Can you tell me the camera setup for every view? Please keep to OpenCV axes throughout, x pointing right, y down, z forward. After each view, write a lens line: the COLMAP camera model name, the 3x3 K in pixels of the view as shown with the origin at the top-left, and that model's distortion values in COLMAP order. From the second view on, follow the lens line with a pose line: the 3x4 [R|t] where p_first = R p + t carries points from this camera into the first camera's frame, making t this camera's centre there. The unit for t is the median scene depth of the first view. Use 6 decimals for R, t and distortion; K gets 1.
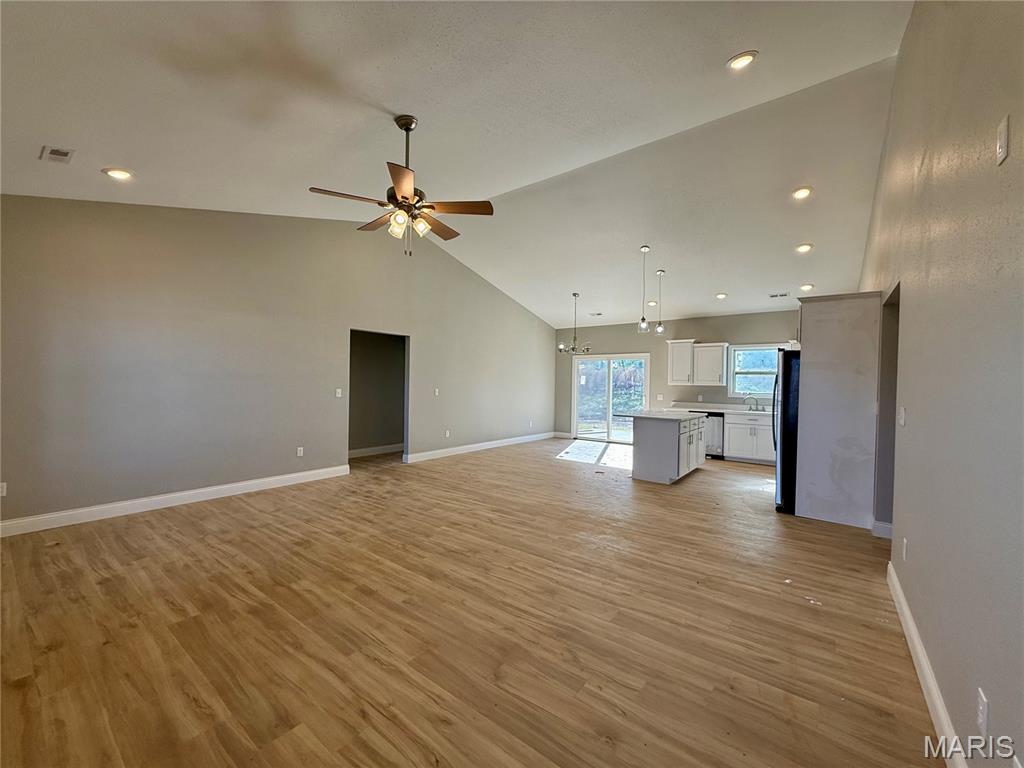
lens RADIAL K [[407.0, 0, 509.9], [0, 407.0, 387.7], [0, 0, 1]] dist [0.001171, -0.000101]
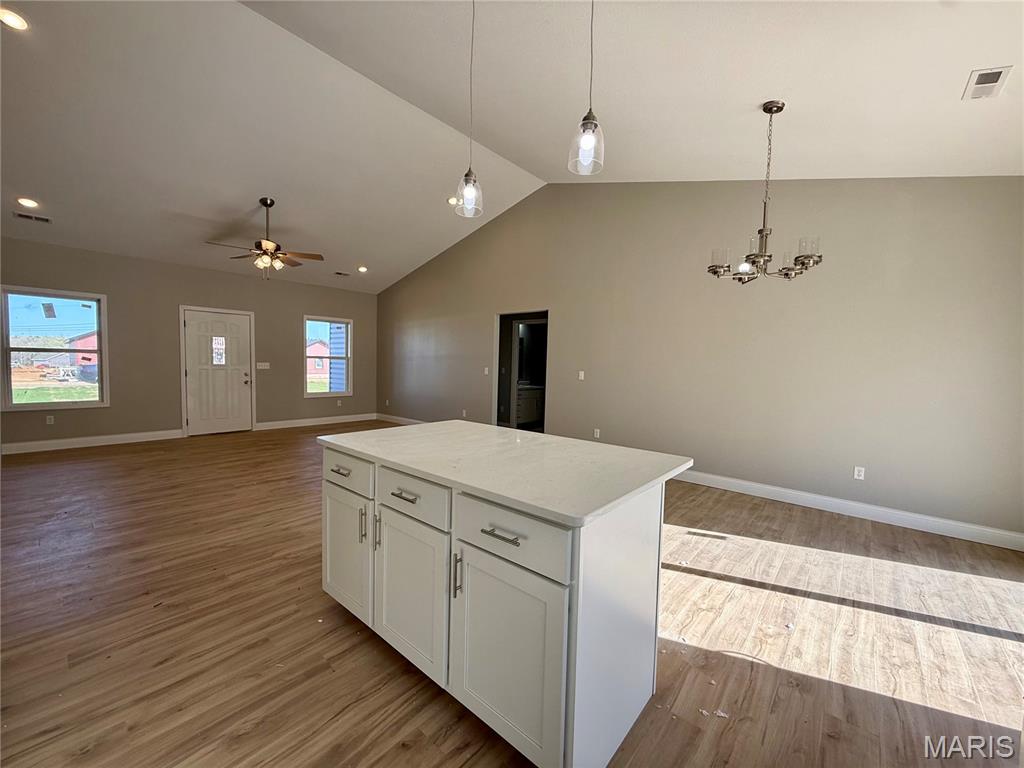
lens RADIAL K [[407.0, 0, 512.1], [0, 407.0, 384.1], [0, 0, 1]] dist [0.001171, -0.000101]
pose [[-0.060009, 0.033782, -0.997626, 1.186048], [-0.035054, 0.998739, 0.035928, 0.008262], [0.997582, 0.037126, -0.058749, 1.792243]]
